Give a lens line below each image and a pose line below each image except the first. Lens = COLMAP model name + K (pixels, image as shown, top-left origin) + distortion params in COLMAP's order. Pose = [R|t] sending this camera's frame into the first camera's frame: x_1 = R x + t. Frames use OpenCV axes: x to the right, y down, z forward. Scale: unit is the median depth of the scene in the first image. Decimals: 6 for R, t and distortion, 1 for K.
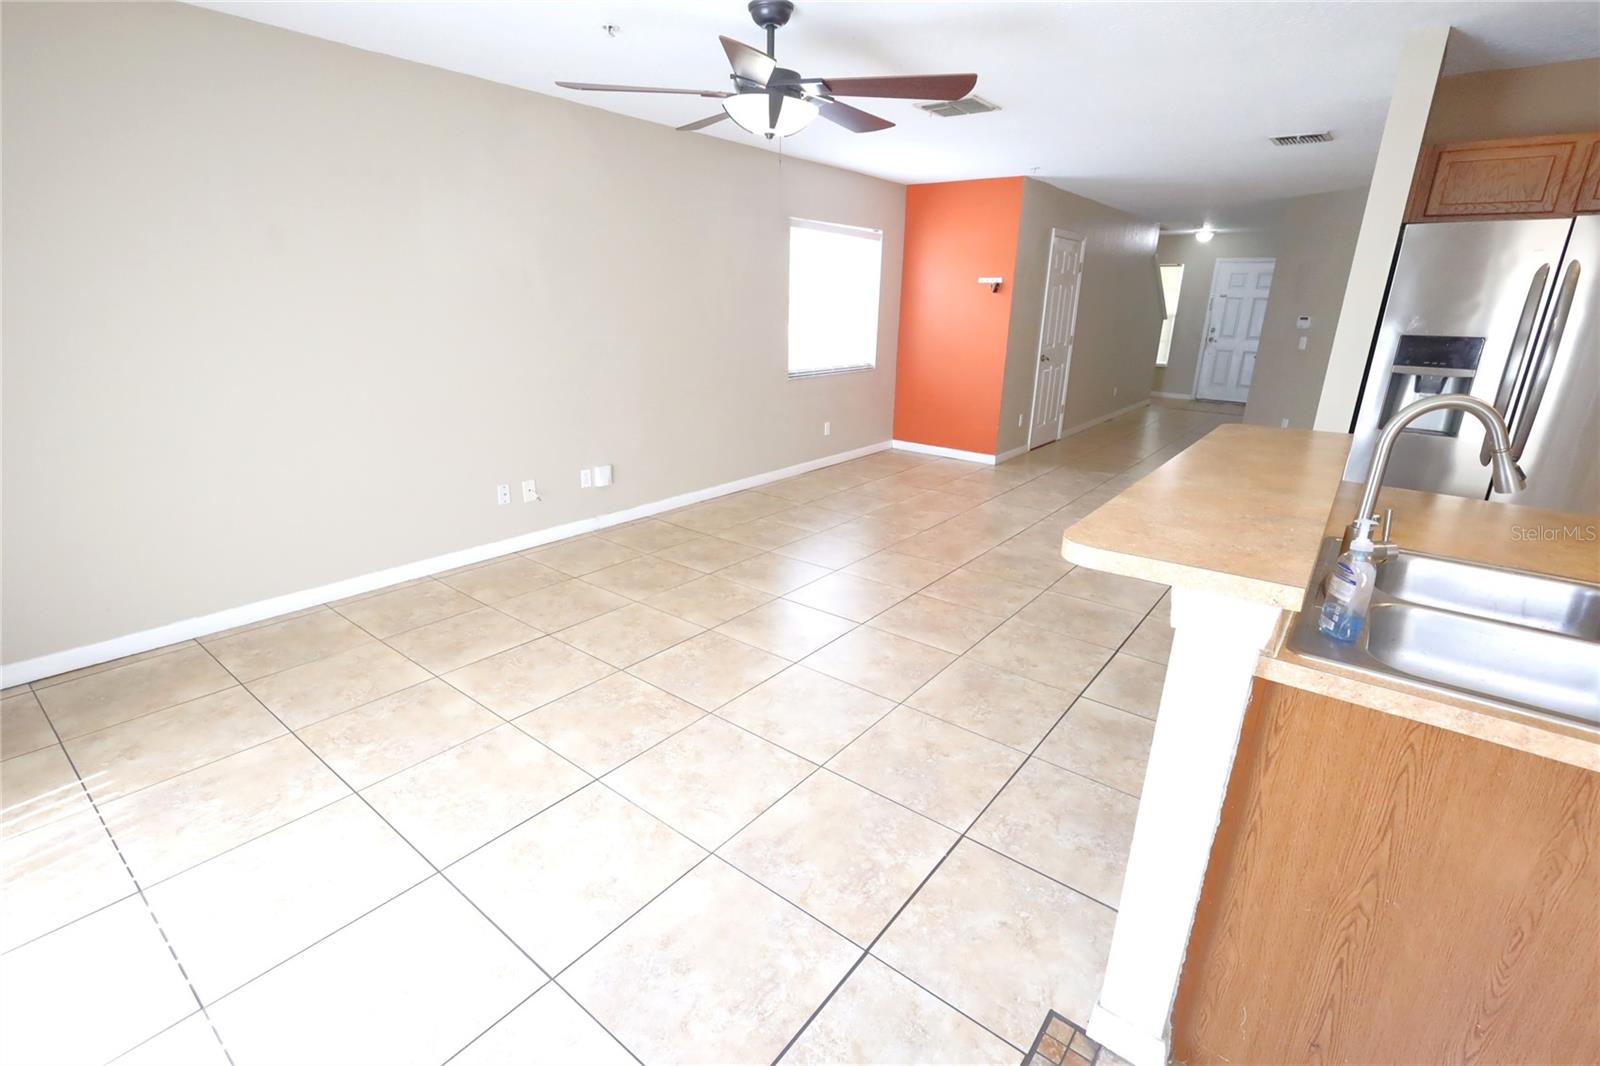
lens RADIAL K [[736.8, 0, 798.4], [0, 736.8, 531.0], [0, 0, 1]] dist [-0.000488, 0.000944]
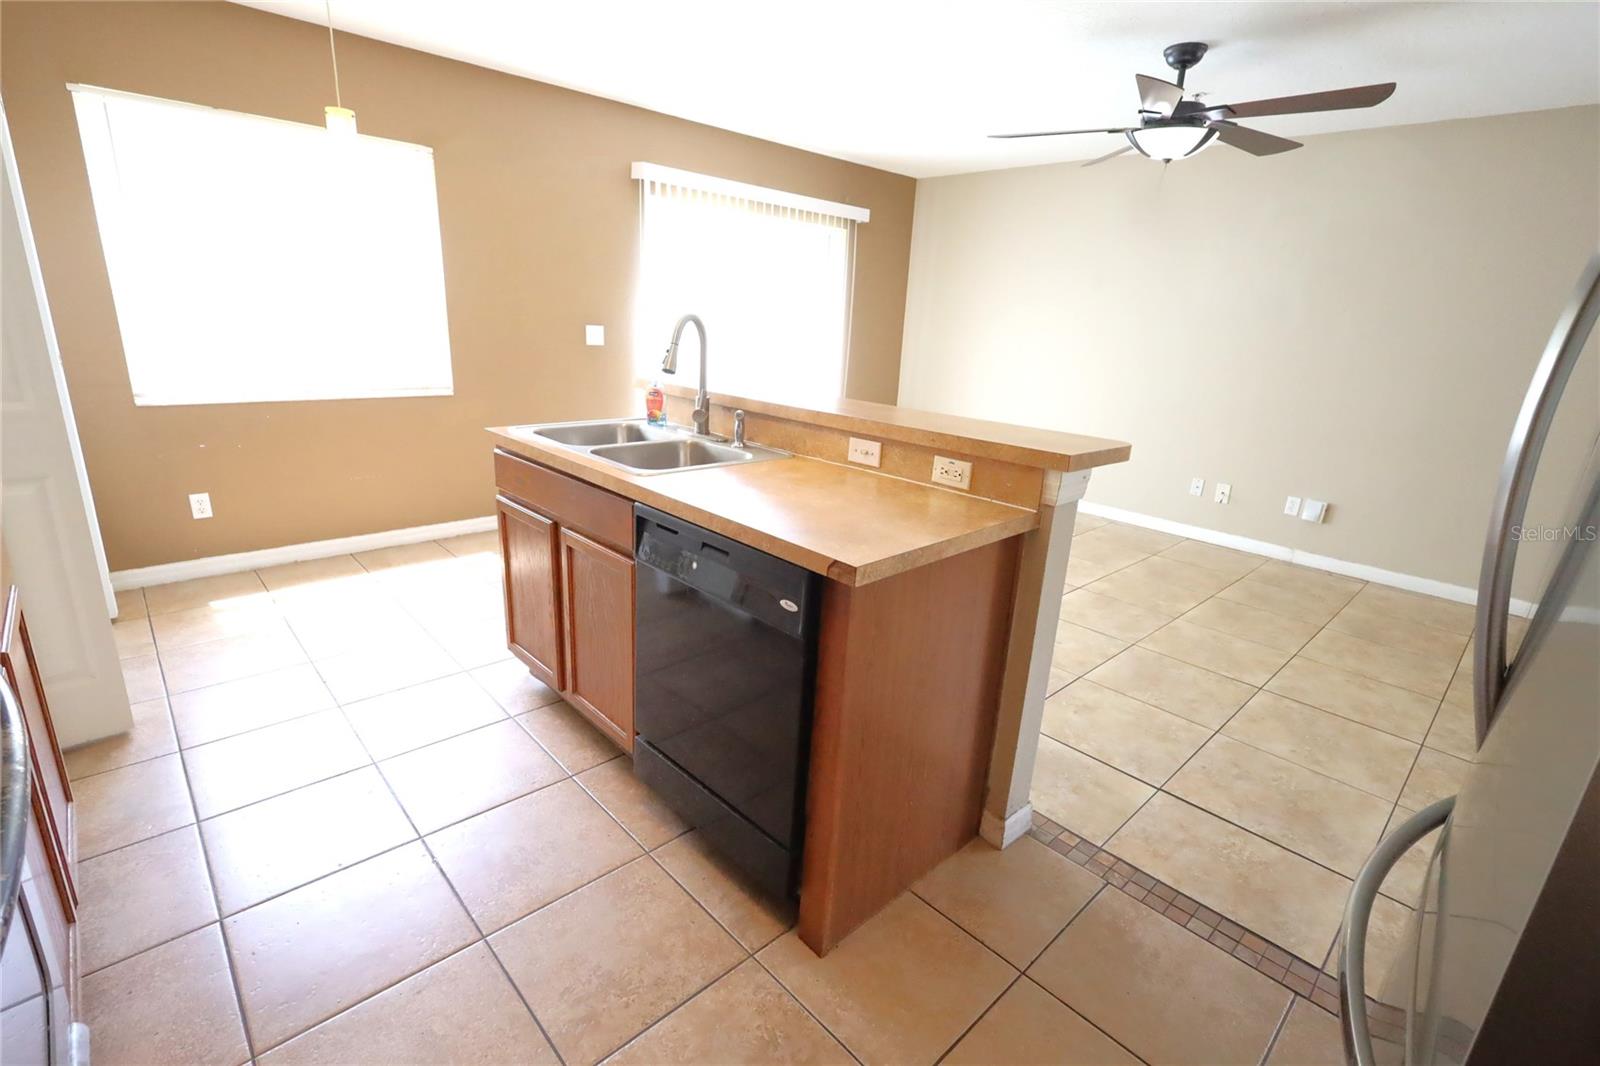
lens RADIAL K [[736.8, 0, 798.4], [0, 736.8, 531.0], [0, 0, 1]] dist [-0.000488, 0.000944]
pose [[-0.149491, 0.250183, -0.956588, 0.938610], [-0.354049, 0.889766, 0.288036, -0.112416], [0.923202, 0.381738, -0.044435, 0.547622]]
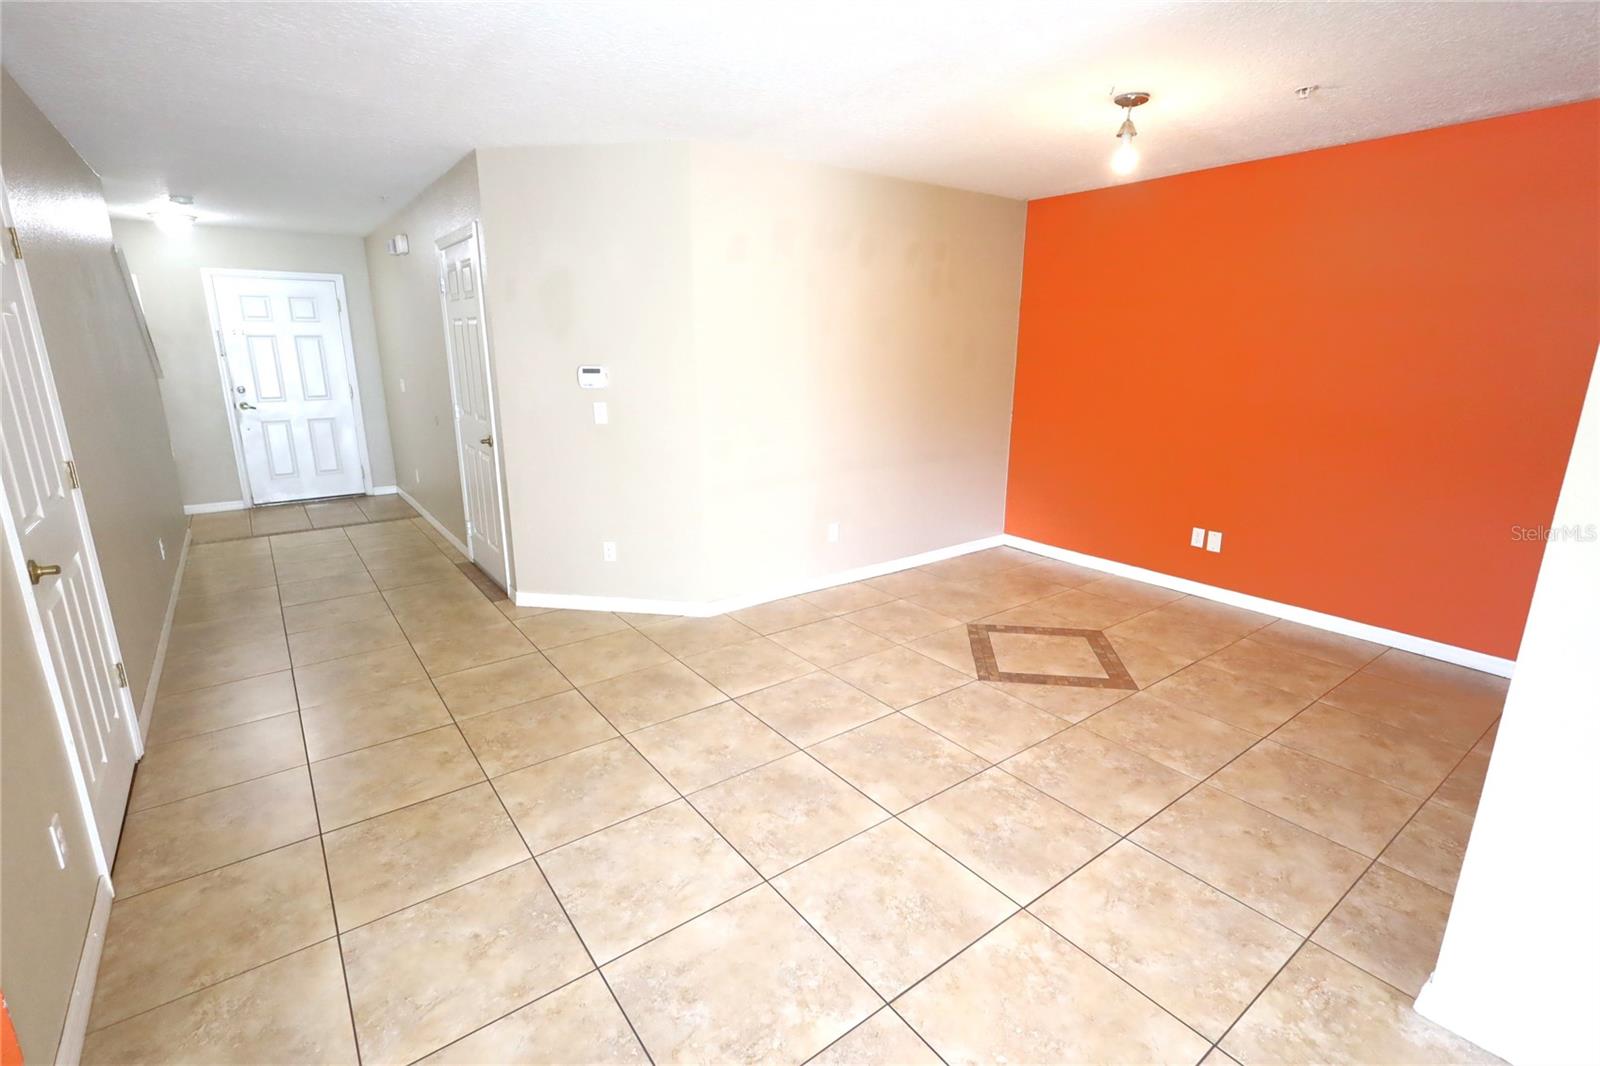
lens RADIAL K [[736.8, 0, 798.4], [0, 736.8, 531.0], [0, 0, 1]] dist [-0.000488, 0.000944]
pose [[0.264330, -0.260937, 0.928462, 0.319305], [0.301770, 0.936740, 0.177350, -0.411534], [-0.916004, 0.233303, 0.326352, 1.280843]]
